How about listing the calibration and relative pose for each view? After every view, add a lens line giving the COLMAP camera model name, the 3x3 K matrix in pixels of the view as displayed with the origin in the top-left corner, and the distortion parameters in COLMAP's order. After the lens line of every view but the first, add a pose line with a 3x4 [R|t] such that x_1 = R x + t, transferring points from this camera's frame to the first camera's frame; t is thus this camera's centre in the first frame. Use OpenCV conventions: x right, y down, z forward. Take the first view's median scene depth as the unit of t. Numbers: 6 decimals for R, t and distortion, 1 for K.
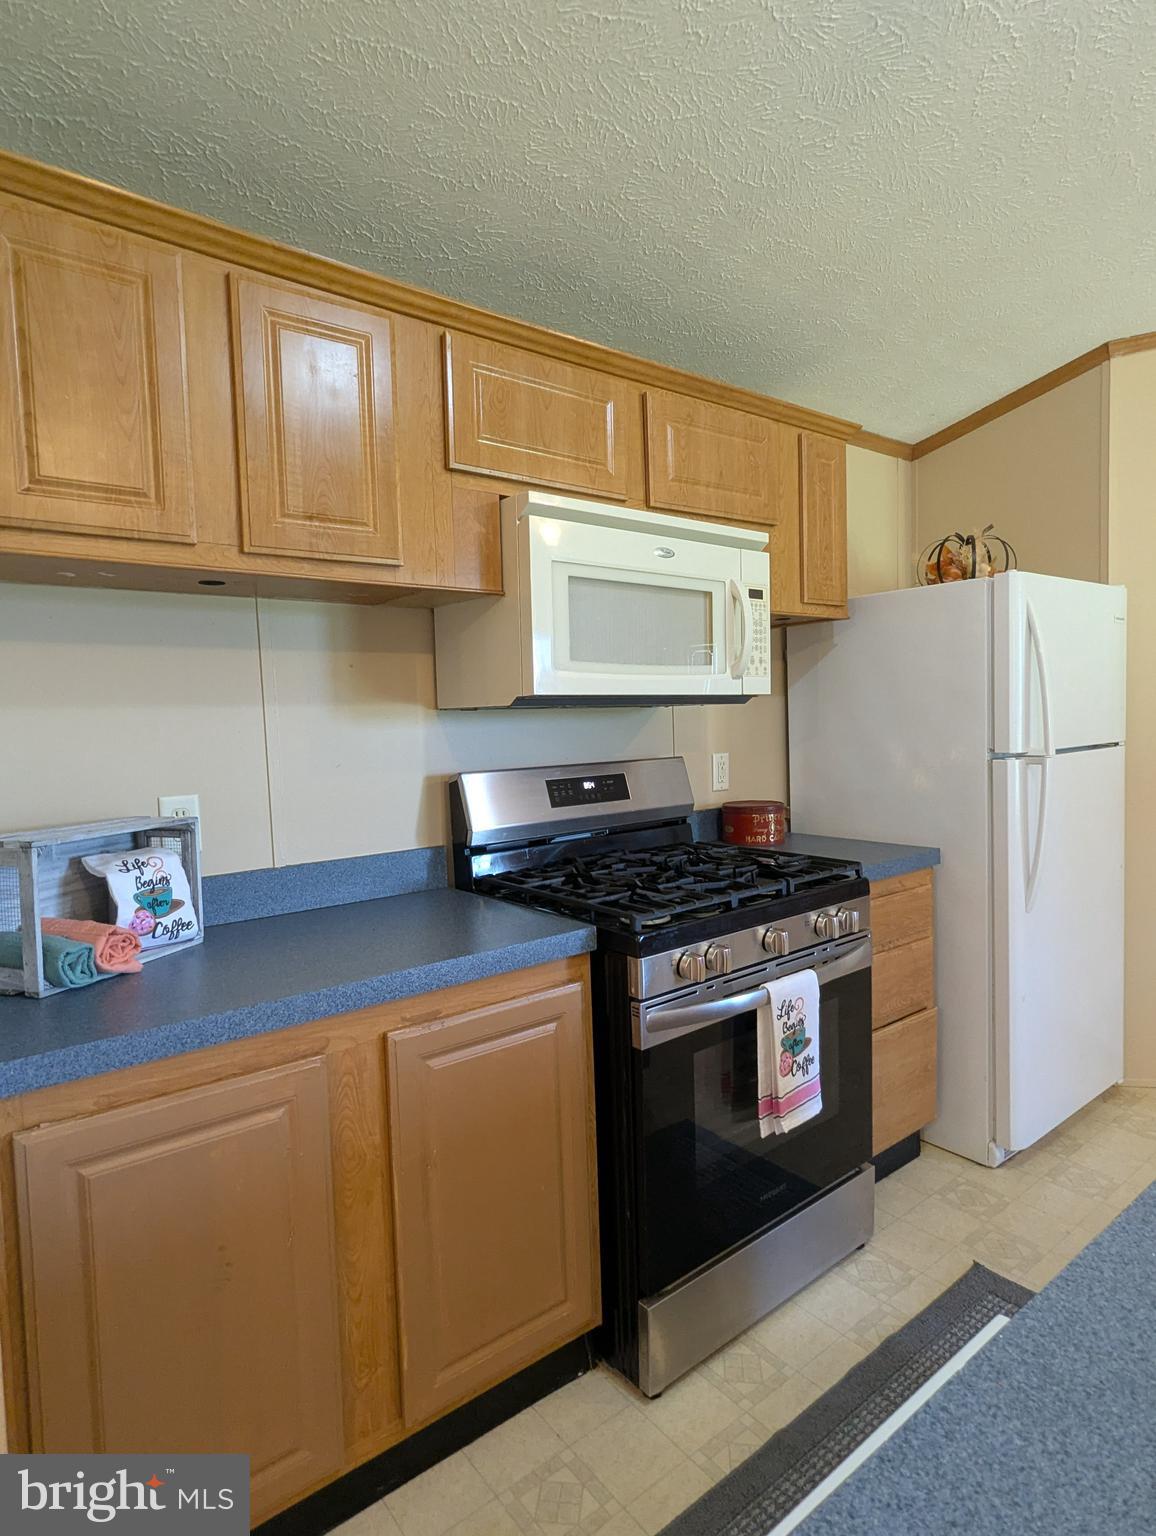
lens RADIAL K [[837.6, 0, 578.0], [0, 837.6, 768.0], [0, 0, 1]] dist [-0.006551, 0.006859]
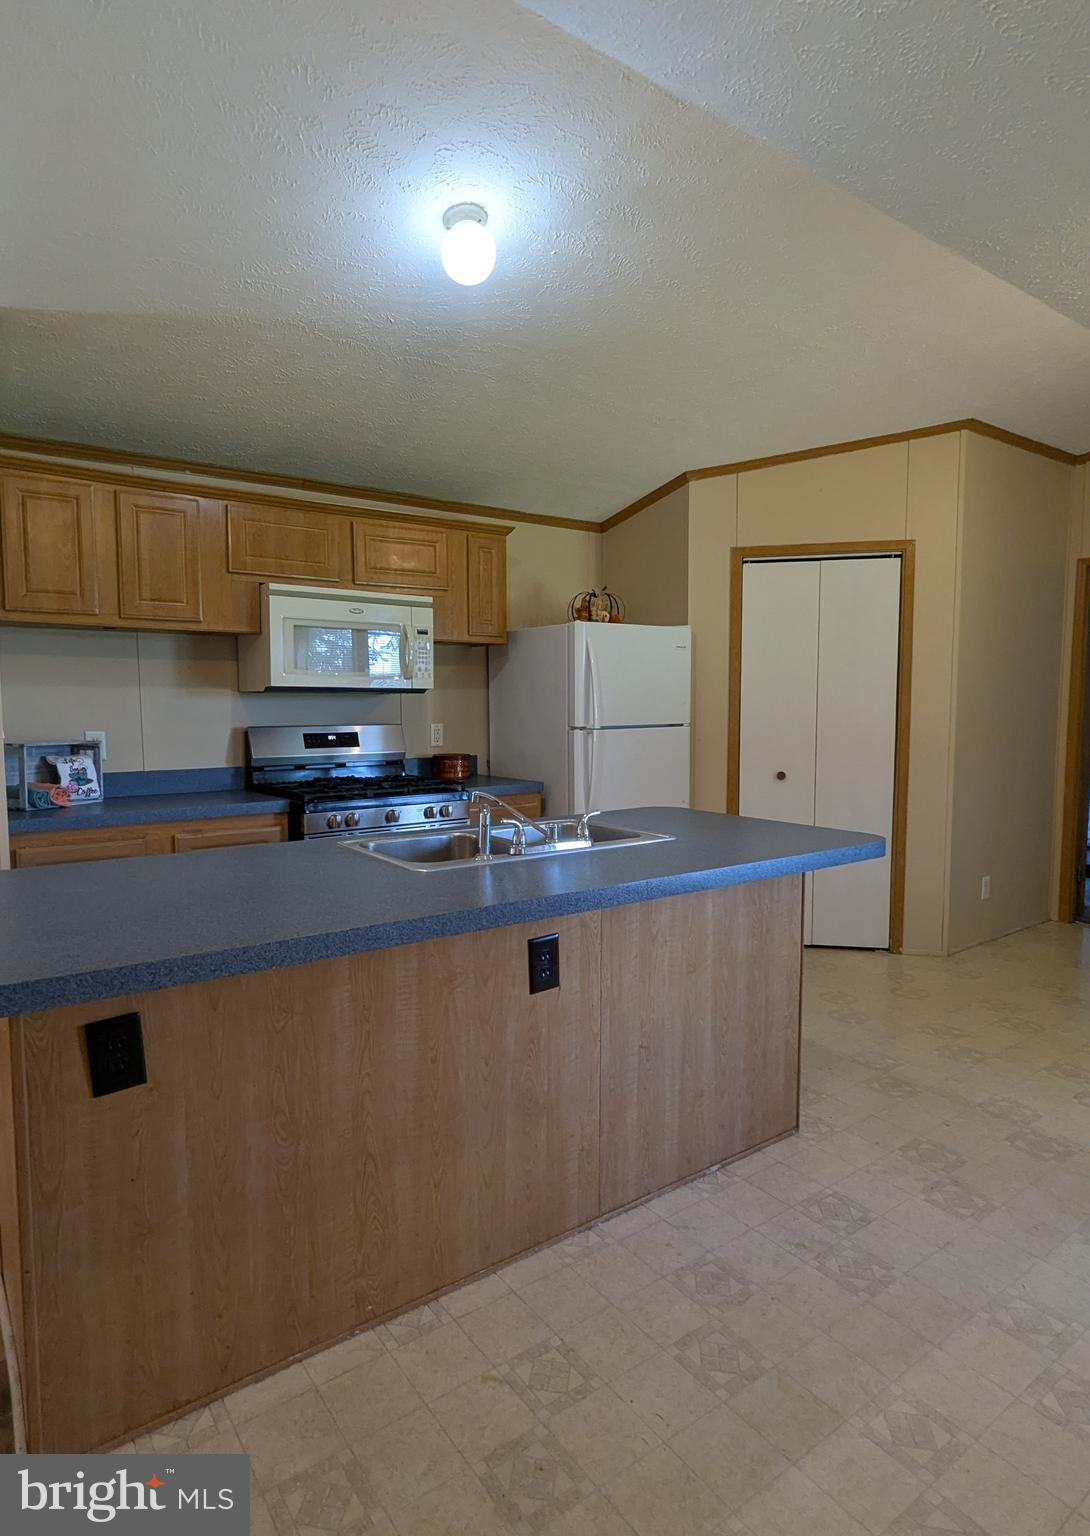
lens RADIAL K [[831.8, 0, 513.6], [0, 831.8, 771.7], [0, 0, 1]] dist [-0.001929, 0.000315]
pose [[0.998438, 0.033020, -0.045069, 0.609673], [-0.031825, 0.999129, 0.026995, 0.042616], [0.045921, -0.025518, 0.998619, -0.935717]]
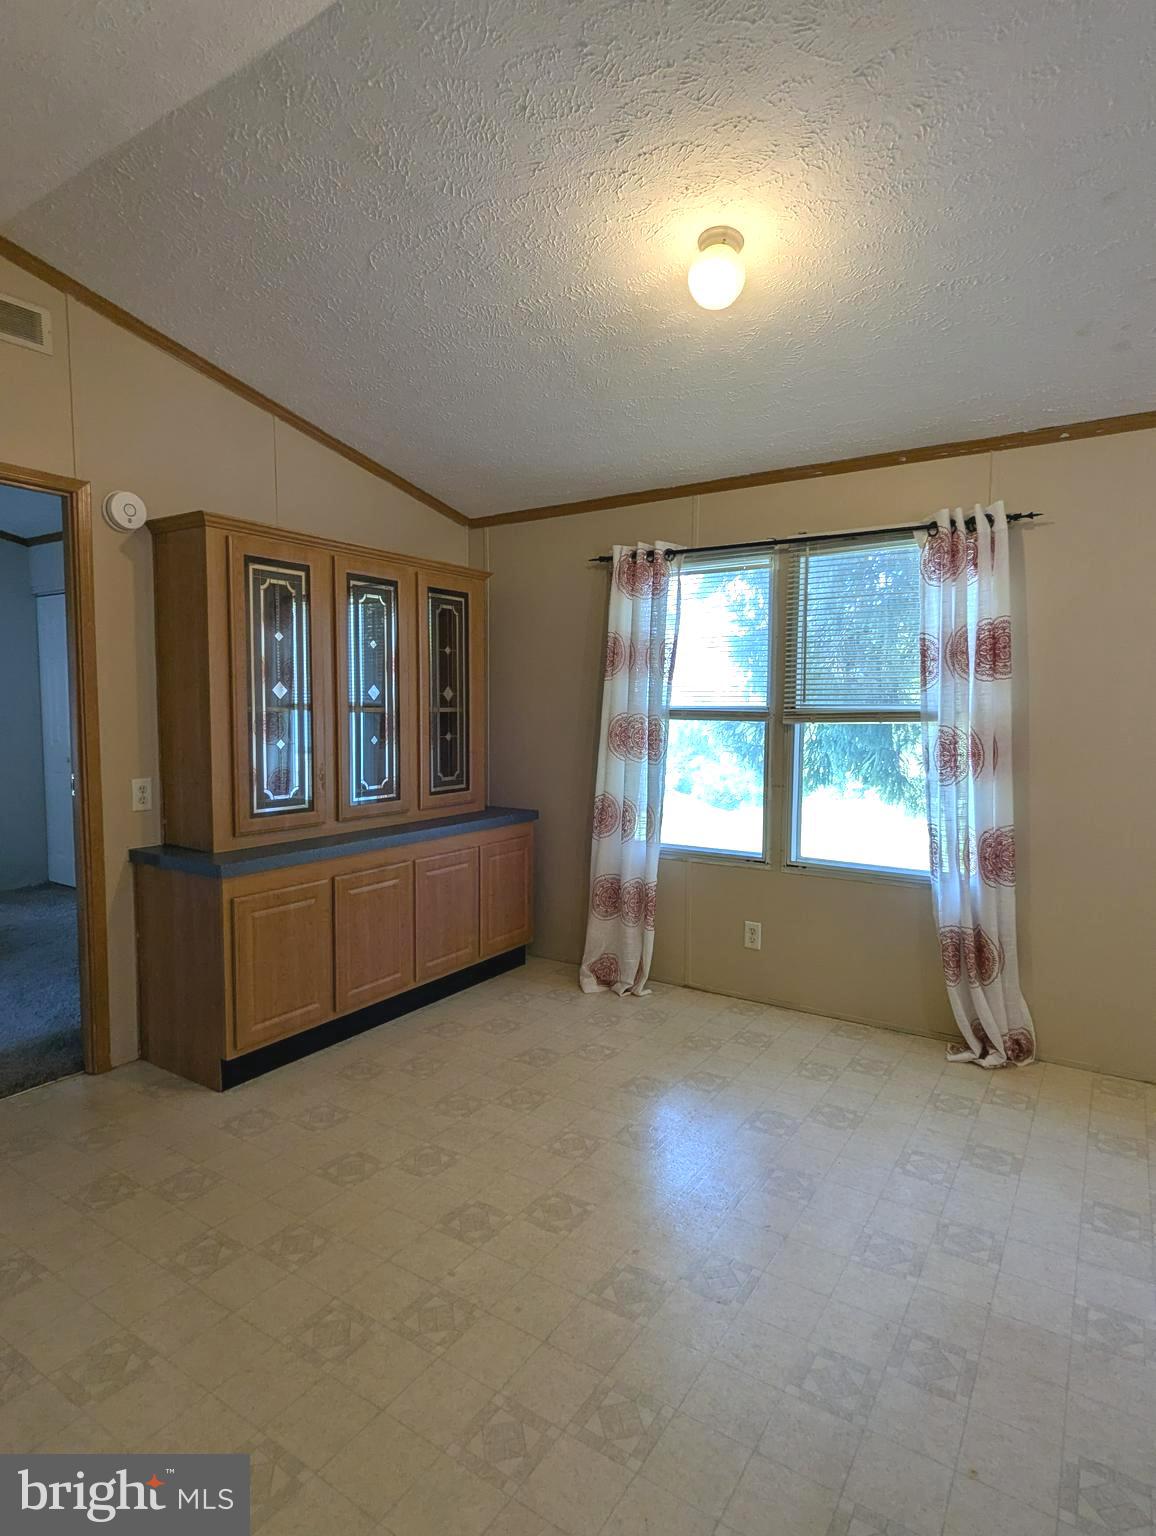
lens RADIAL K [[837.6, 0, 578.0], [0, 837.6, 768.0], [0, 0, 1]] dist [-0.006551, 0.006859]
pose [[-0.329619, -0.039897, 0.943271, 0.699893], [0.065357, 0.995746, 0.064955, -0.095318], [-0.941849, 0.083060, -0.325609, 1.130618]]
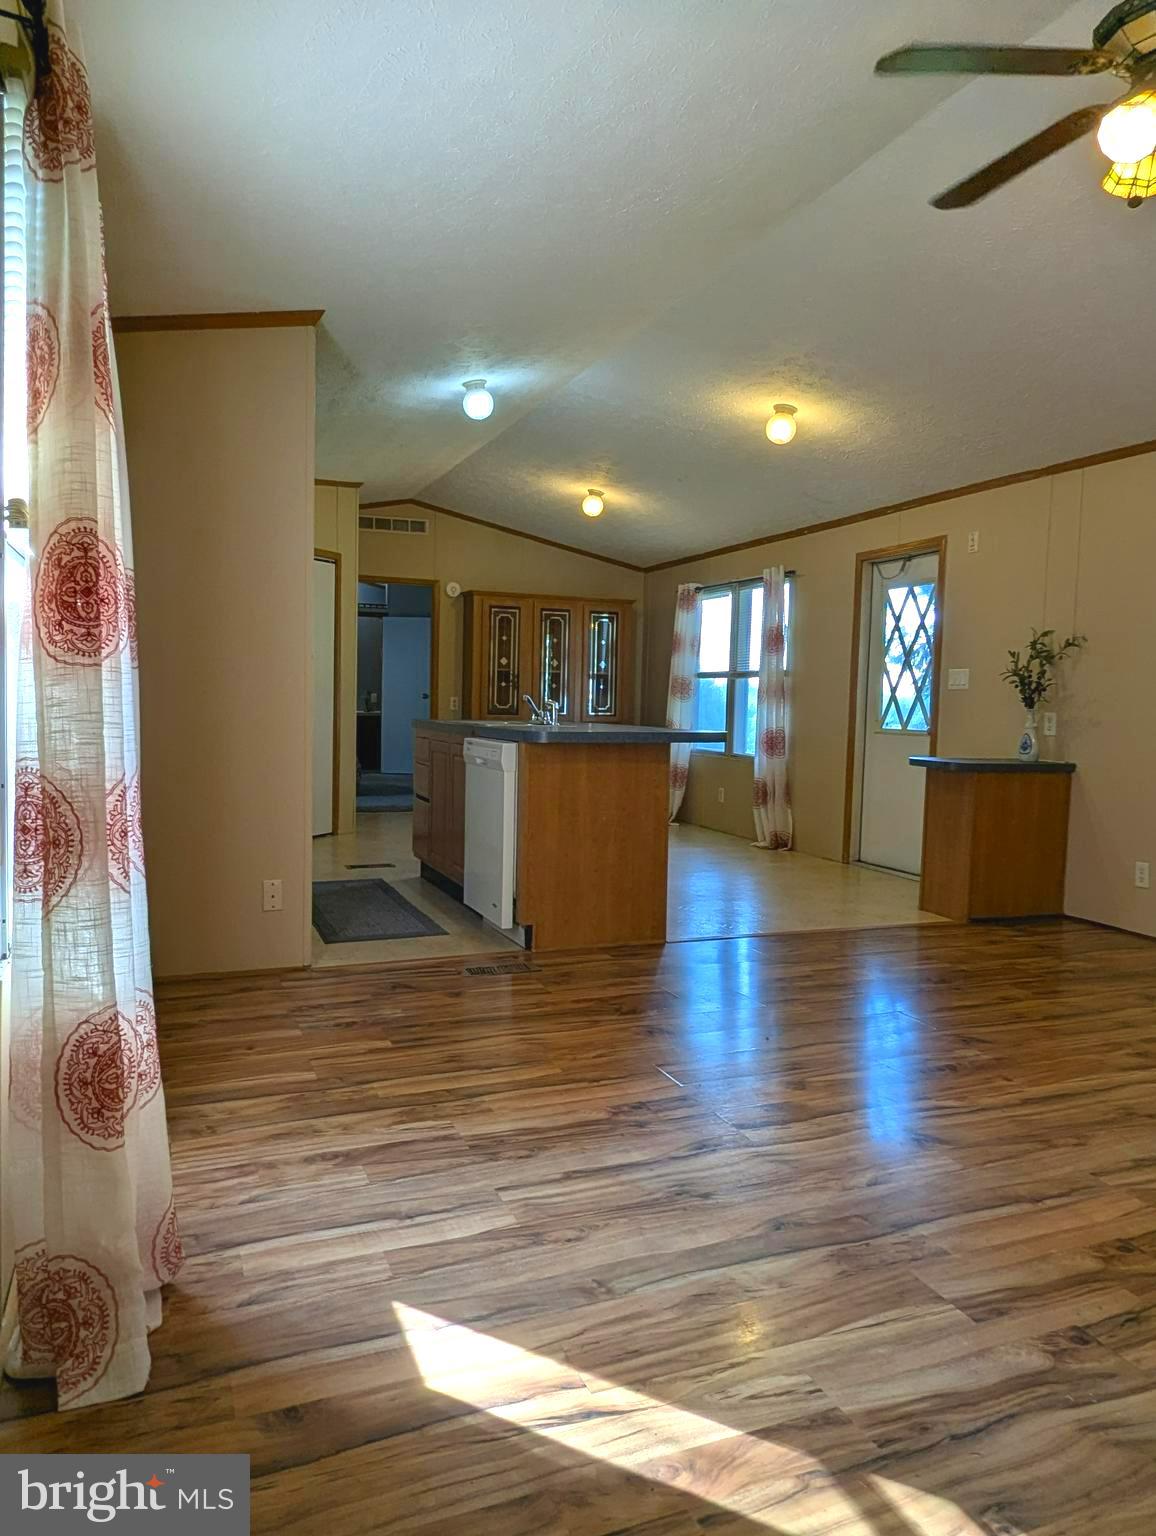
lens RADIAL K [[1068.0, 0, 590.6], [0, 1068.0, 767.7], [0, 0, 1]] dist [-0.000500, 0.002742]
pose [[0.267313, -0.025319, 0.963277, -2.476441], [0.027712, 0.999443, 0.018579, 0.261868], [-0.963211, 0.021728, 0.267865, -0.735616]]
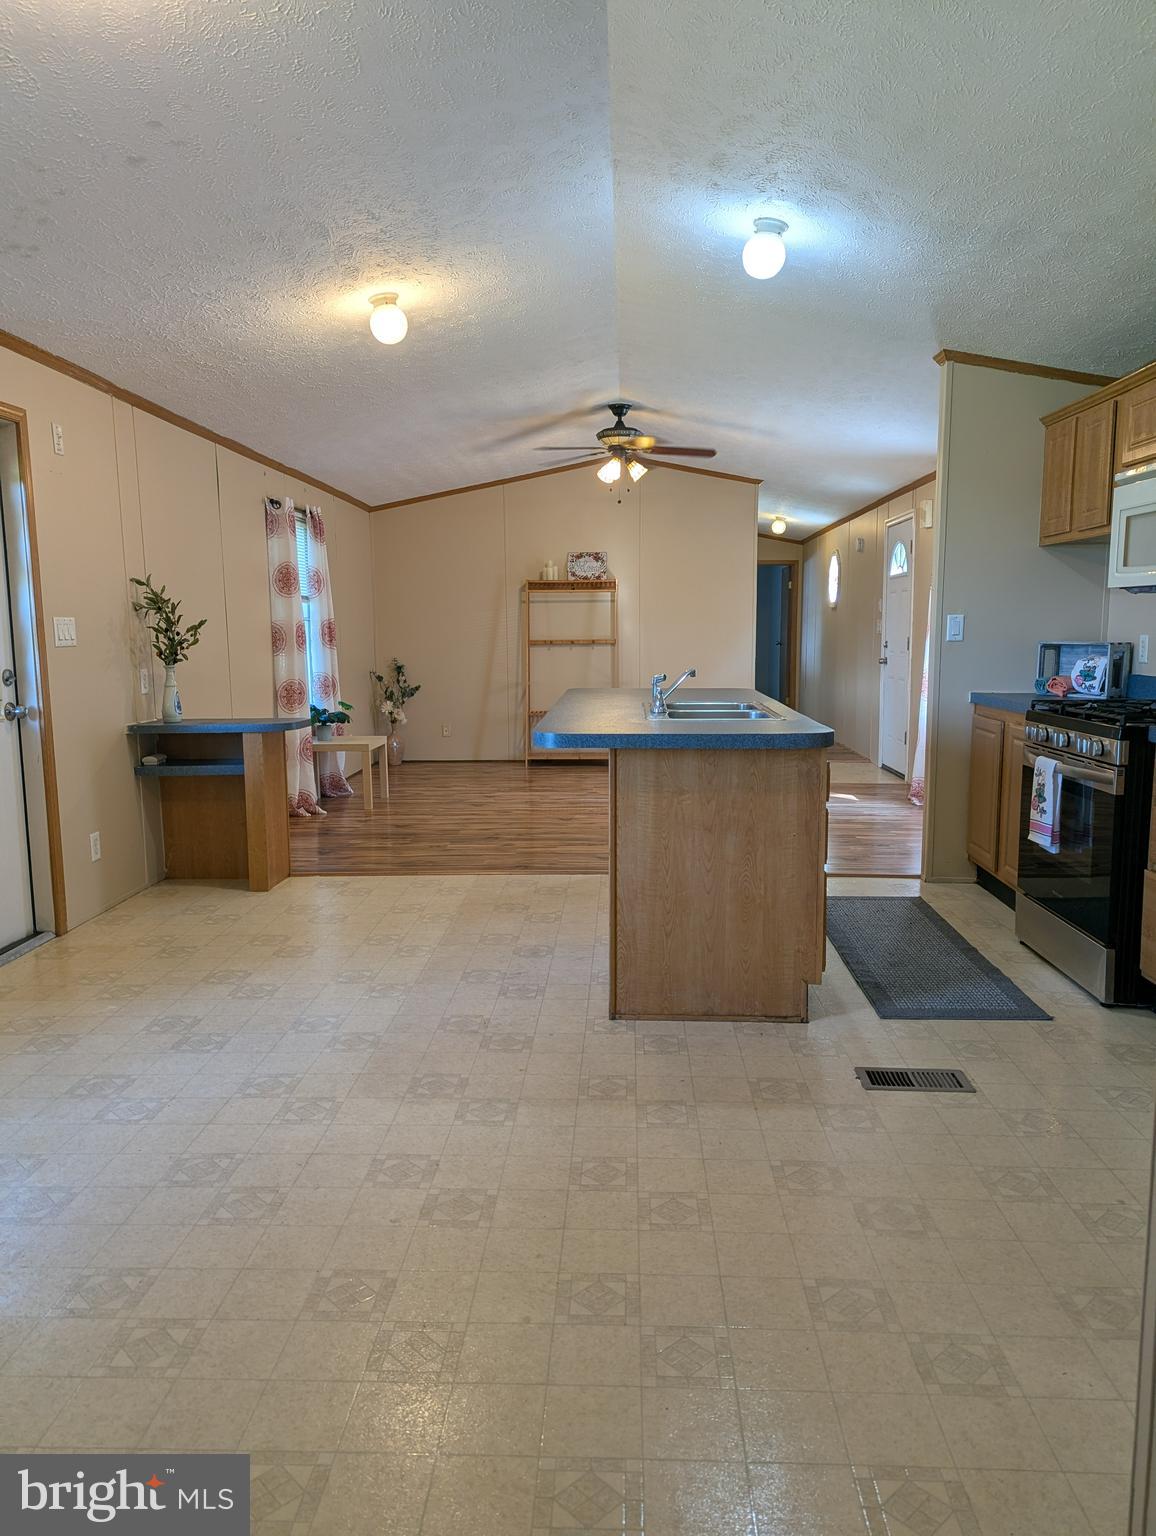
lens RADIAL K [[1077.3, 0, 582.1], [0, 1077.3, 767.2], [0, 0, 1]] dist [0.071202, -0.067118]
pose [[-0.641240, 0.132076, -0.755889, 2.520101], [-0.019396, 0.981971, 0.188033, -0.127669], [0.767096, 0.135235, -0.627117, 1.651224]]
